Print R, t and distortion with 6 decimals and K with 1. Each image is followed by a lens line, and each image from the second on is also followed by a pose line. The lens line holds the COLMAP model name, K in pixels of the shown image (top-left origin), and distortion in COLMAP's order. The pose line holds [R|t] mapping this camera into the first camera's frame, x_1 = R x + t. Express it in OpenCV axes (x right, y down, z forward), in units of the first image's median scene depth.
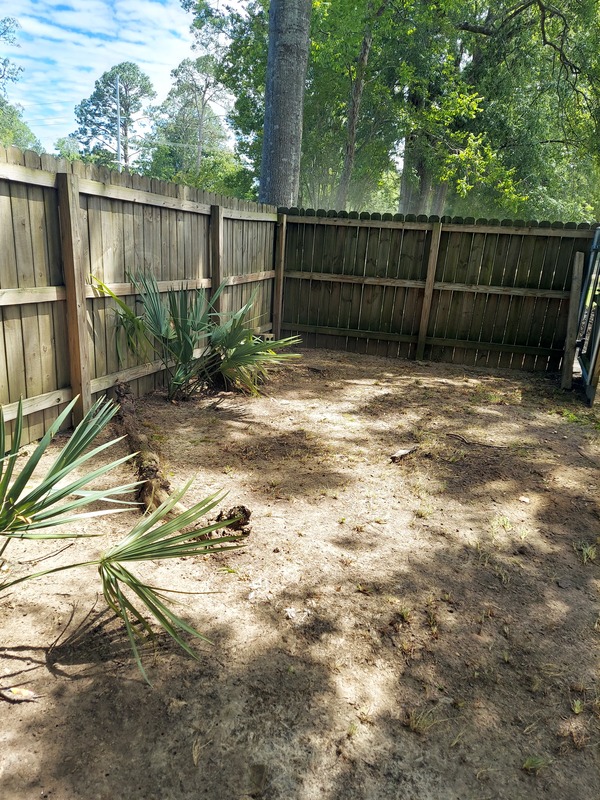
lens RADIAL K [[556.5, 0, 299.6], [0, 556.5, 399.6], [0, 0, 1]] dist [0.052780, -0.064898]
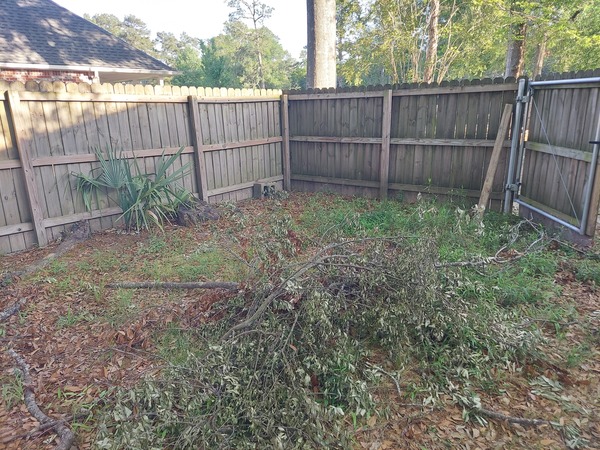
lens RADIAL K [[417.3, 0, 301.6], [0, 417.3, 224.3], [0, 0, 1]] dist [0.052780, -0.064898]
pose [[0.927698, 0.017144, -0.372936, 0.406084], [-0.022286, 0.999707, -0.009481, -0.009689], [0.372665, 0.017107, 0.927808, 0.085206]]
